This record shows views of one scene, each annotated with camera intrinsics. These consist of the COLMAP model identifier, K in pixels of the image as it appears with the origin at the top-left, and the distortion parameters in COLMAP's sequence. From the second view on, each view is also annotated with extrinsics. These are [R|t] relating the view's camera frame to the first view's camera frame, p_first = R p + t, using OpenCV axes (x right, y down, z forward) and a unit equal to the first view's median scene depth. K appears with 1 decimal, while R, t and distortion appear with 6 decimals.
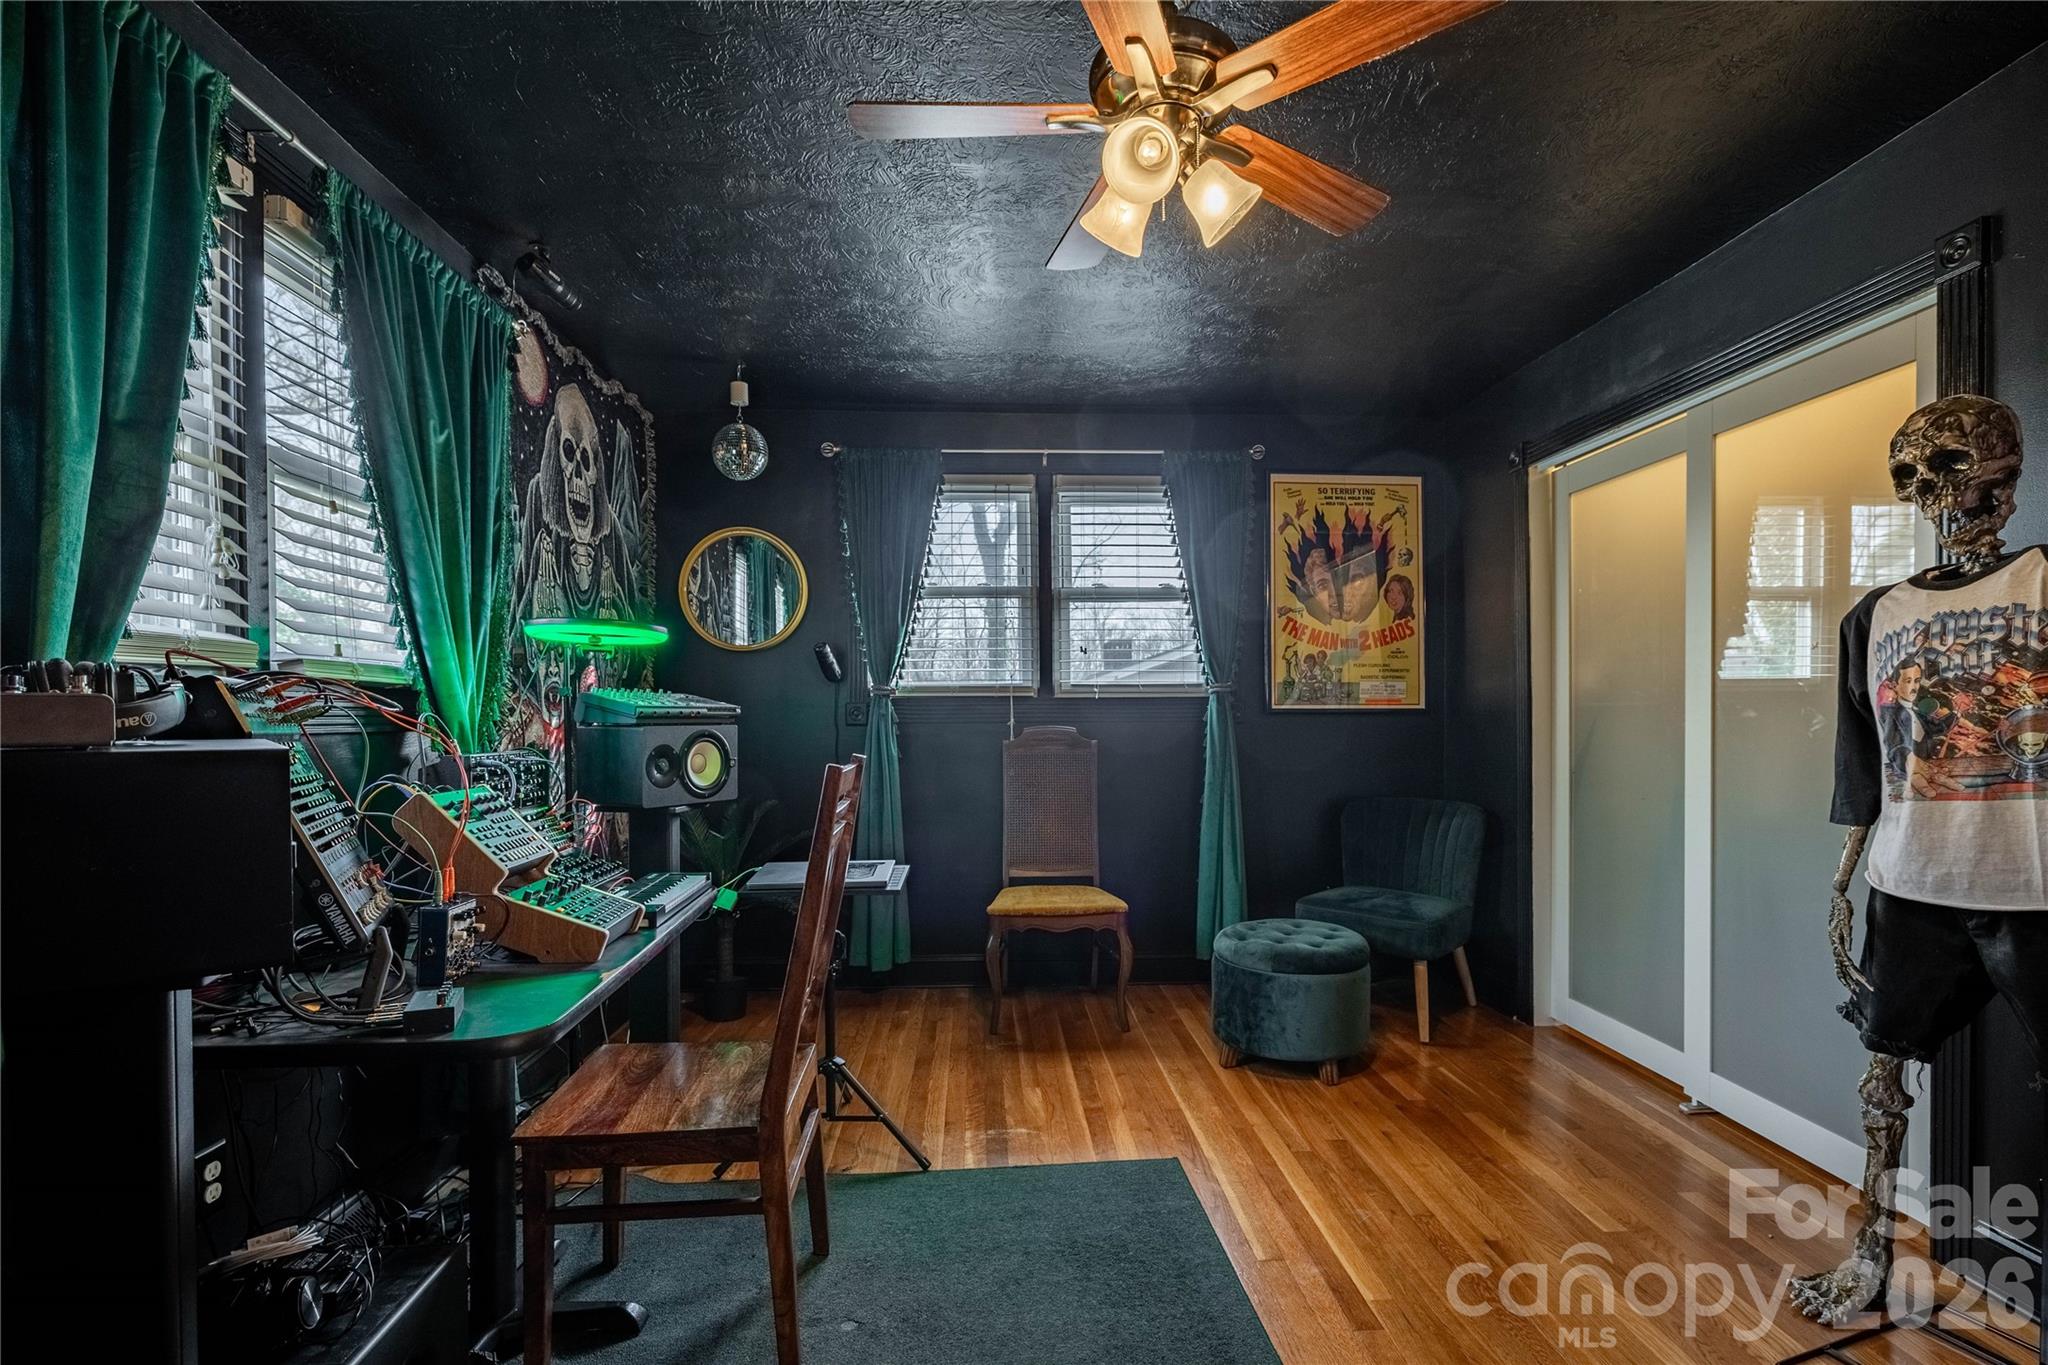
lens RADIAL K [[980.7, 0, 1056.6], [0, 980.7, 737.0], [0, 0, 1]] dist [-0.003194, 0.002348]
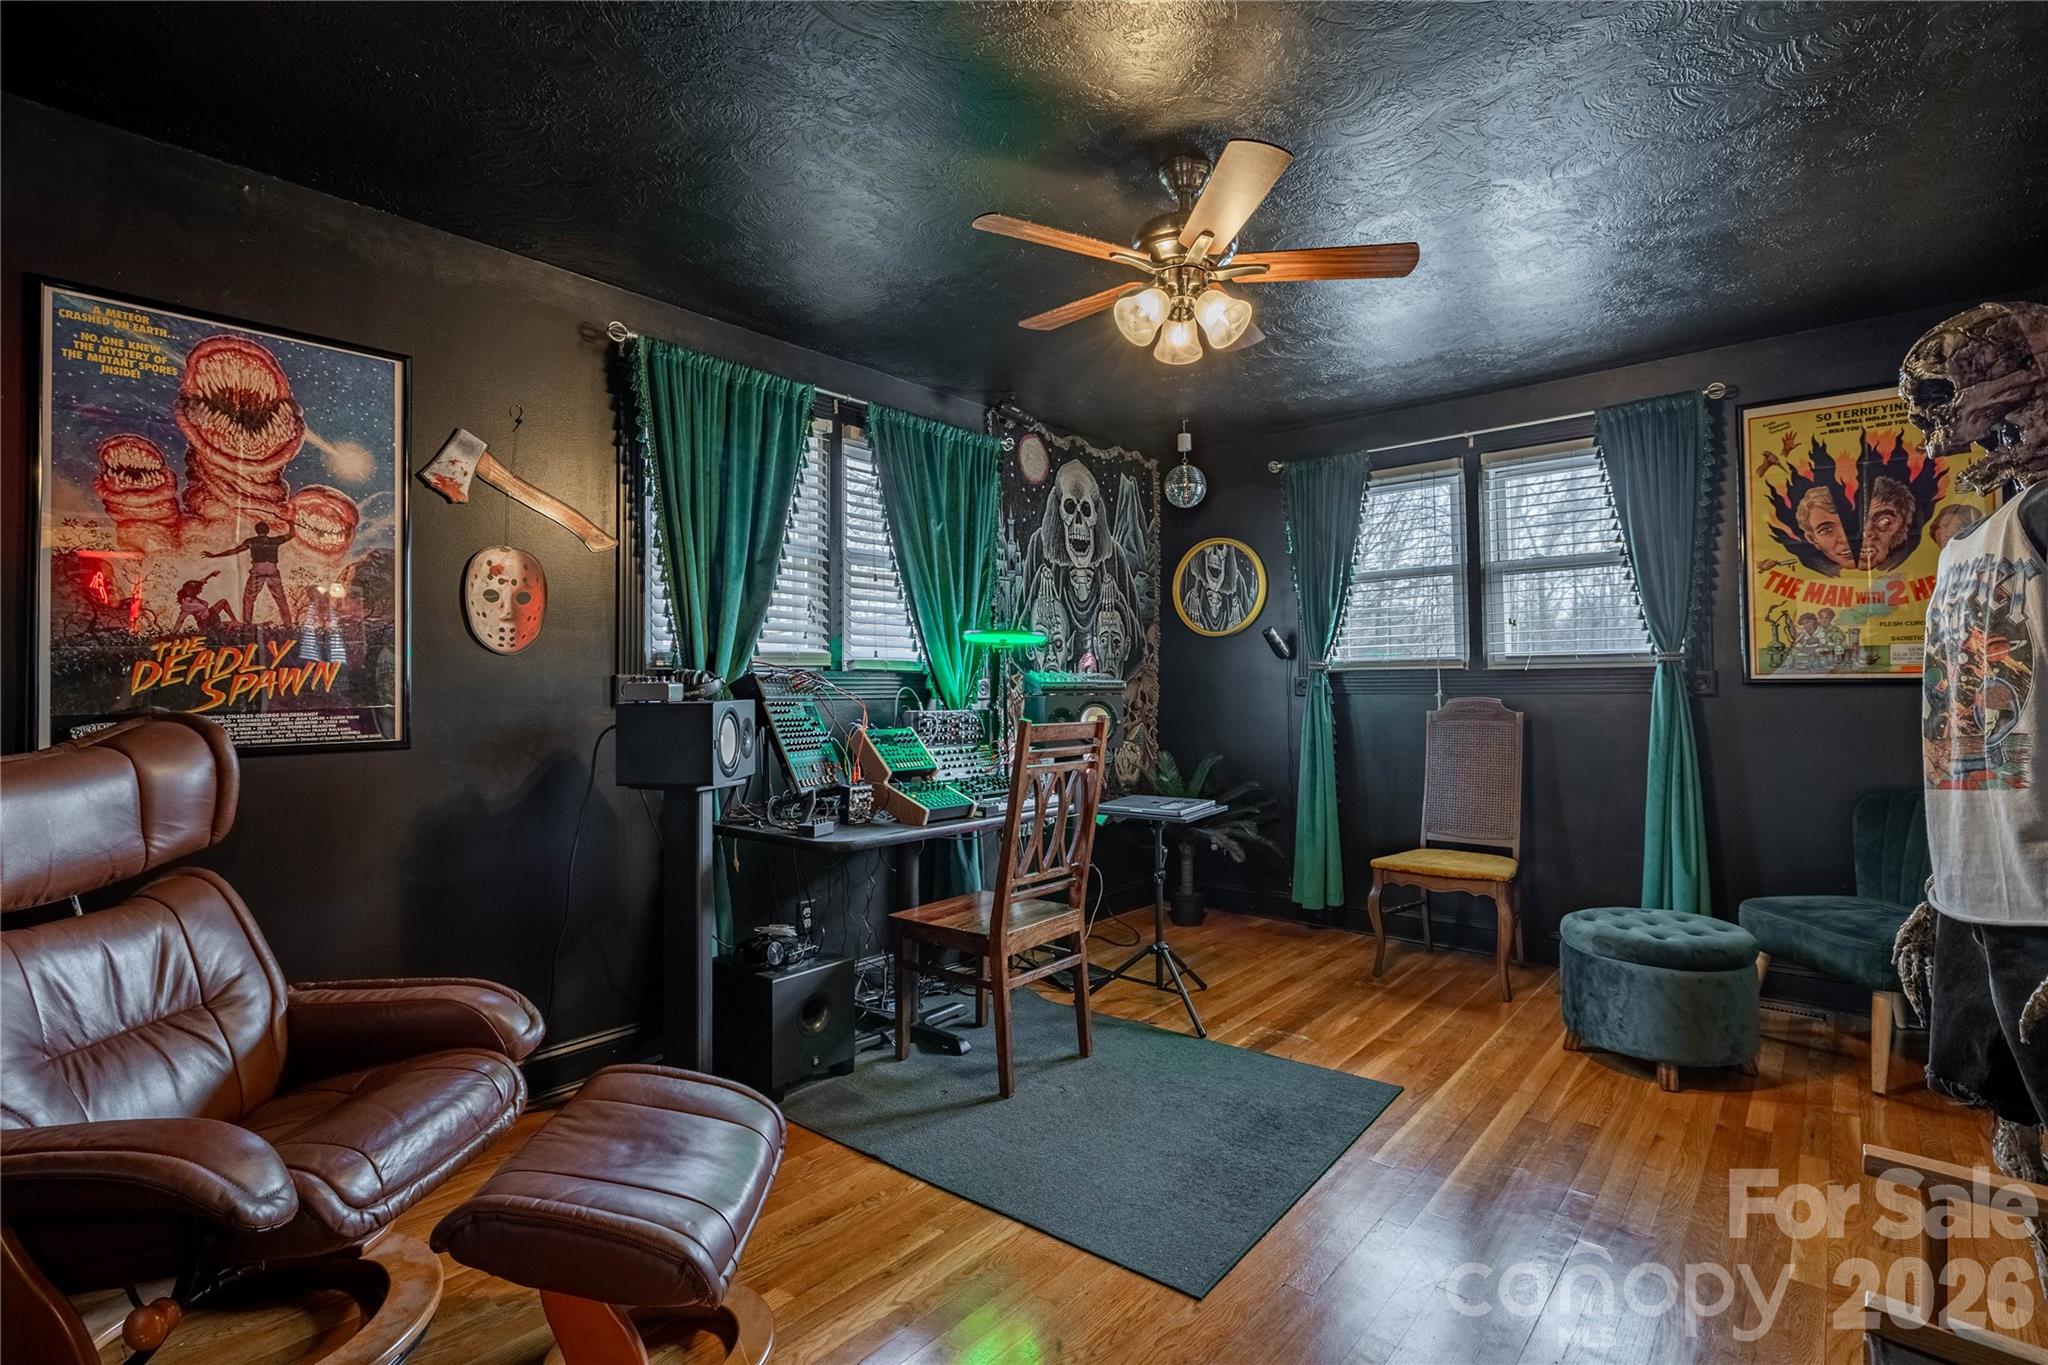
lens RADIAL K [[980.7, 0, 1025.0], [0, 980.7, 676.9], [0, 0, 1]] dist [-0.003194, 0.002348]
pose [[0.714535, -0.008823, -0.699544, 0.426577], [-0.013212, 0.999572, -0.026102, 0.000231], [0.699475, 0.027893, 0.714113, -0.073952]]
